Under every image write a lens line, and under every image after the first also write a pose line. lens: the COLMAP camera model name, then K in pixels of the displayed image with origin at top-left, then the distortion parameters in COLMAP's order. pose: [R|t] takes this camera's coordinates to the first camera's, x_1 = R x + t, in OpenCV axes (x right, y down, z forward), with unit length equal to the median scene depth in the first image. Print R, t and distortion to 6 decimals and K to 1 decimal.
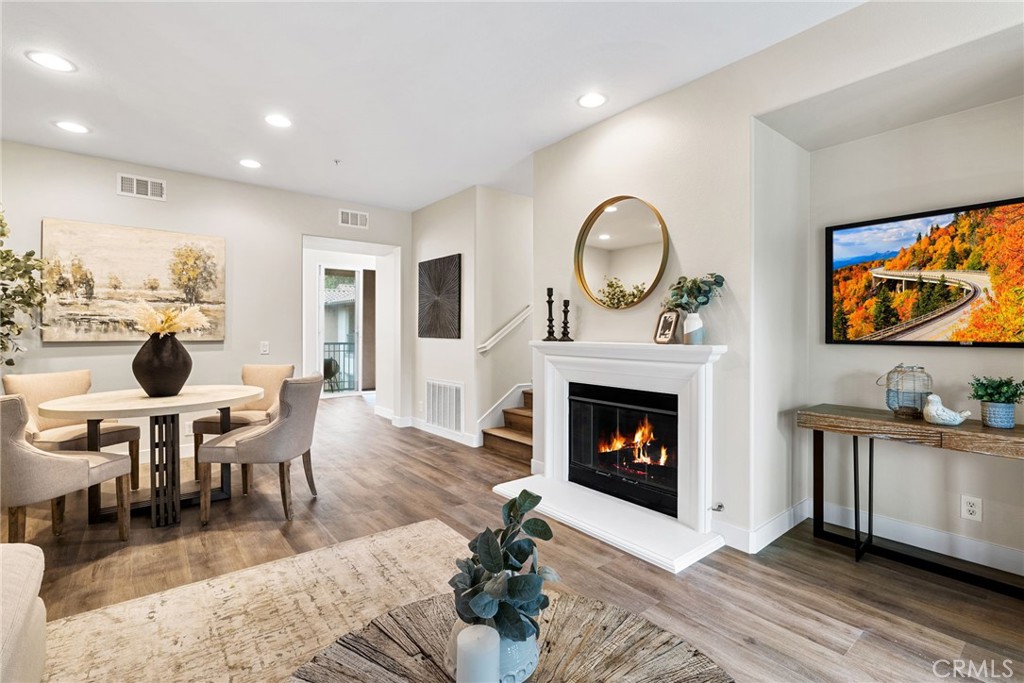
lens RADIAL K [[461.2, 0, 512.0], [0, 461.2, 341.5], [0, 0, 1]] dist [-0.002202, -0.000197]
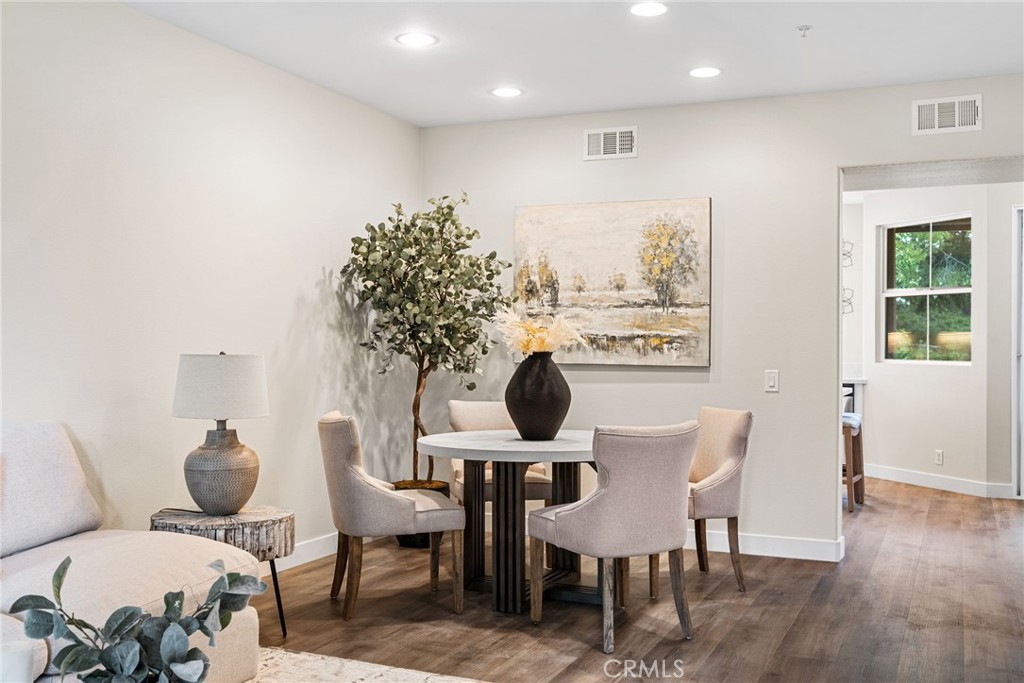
lens RADIAL K [[989.9, 0, 512.0], [0, 989.9, 341.5], [0, 0, 1]] dist [0.002201, -0.000630]
pose [[0.463007, -0.005007, -0.886341, 0.515113], [-0.025693, 0.999488, -0.019067, -0.004022], [0.885982, 0.031601, 0.462641, 0.207461]]
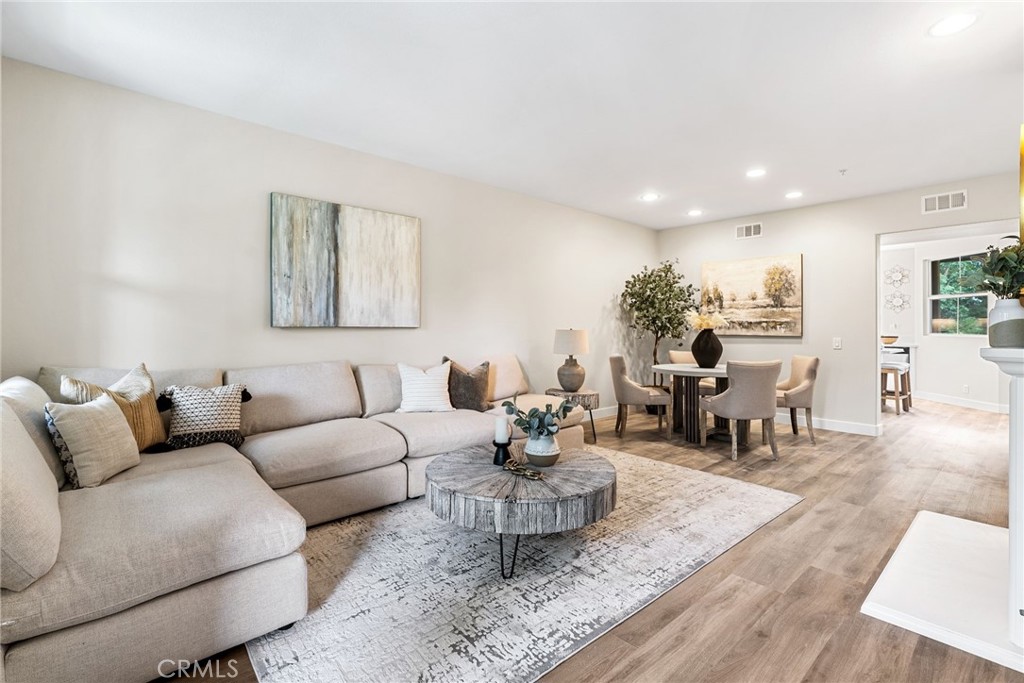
lens RADIAL K [[465.5, 0, 515.4], [0, 465.5, 332.0], [0, 0, 1]] dist [-0.010568, 0.000281]
pose [[0.058684, 0.006108, -0.998258, 0.729175], [-0.026862, 0.999629, 0.004537, 0.002599], [0.997915, 0.026549, 0.058826, 0.192371]]
